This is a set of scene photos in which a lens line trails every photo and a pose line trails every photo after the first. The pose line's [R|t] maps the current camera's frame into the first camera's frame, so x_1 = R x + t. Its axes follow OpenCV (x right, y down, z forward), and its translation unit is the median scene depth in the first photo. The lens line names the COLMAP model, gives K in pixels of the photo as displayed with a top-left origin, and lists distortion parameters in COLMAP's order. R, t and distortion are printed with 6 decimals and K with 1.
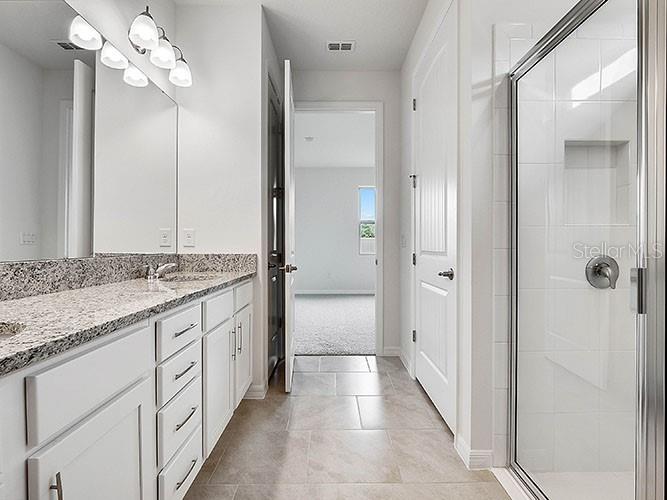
lens RADIAL K [[324.7, 0, 342.7], [0, 324.7, 248.7], [0, 0, 1]] dist [-0.003636, -0.001302]
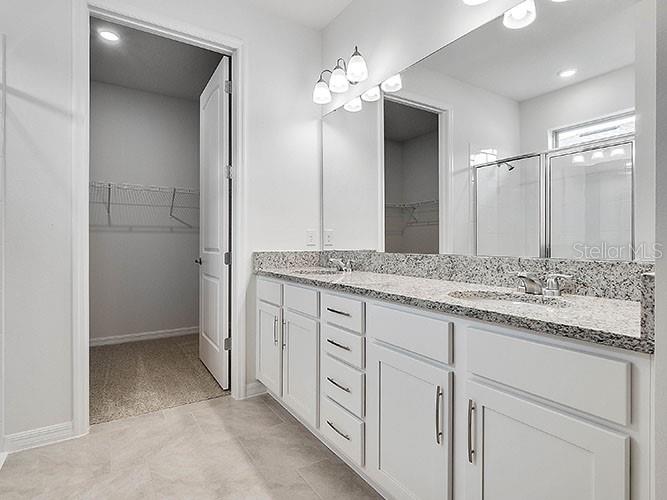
lens RADIAL K [[350.1, 0, 334.8], [0, 350.1, 243.7], [0, 0, 1]] dist [0.001139, -0.000748]
pose [[-0.857568, -0.001940, -0.514366, 0.202097], [-0.005580, 0.999969, 0.005532, -0.016532], [0.514340, 0.007614, -0.857553, 2.046481]]
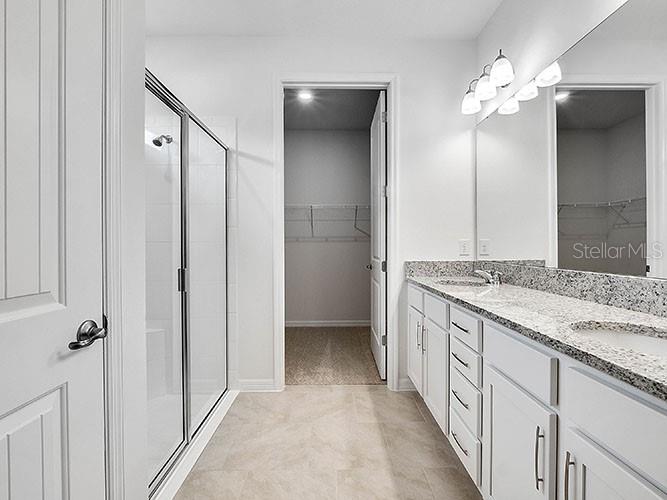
lens RADIAL K [[324.7, 0, 342.7], [0, 324.7, 248.7], [0, 0, 1]] dist [-0.003636, -0.001302]
pose [[-0.999996, 0.001604, 0.002264, -0.033972], [0.001638, 0.999886, 0.015028, -0.065898], [-0.002239, 0.015032, -0.999885, 2.150225]]
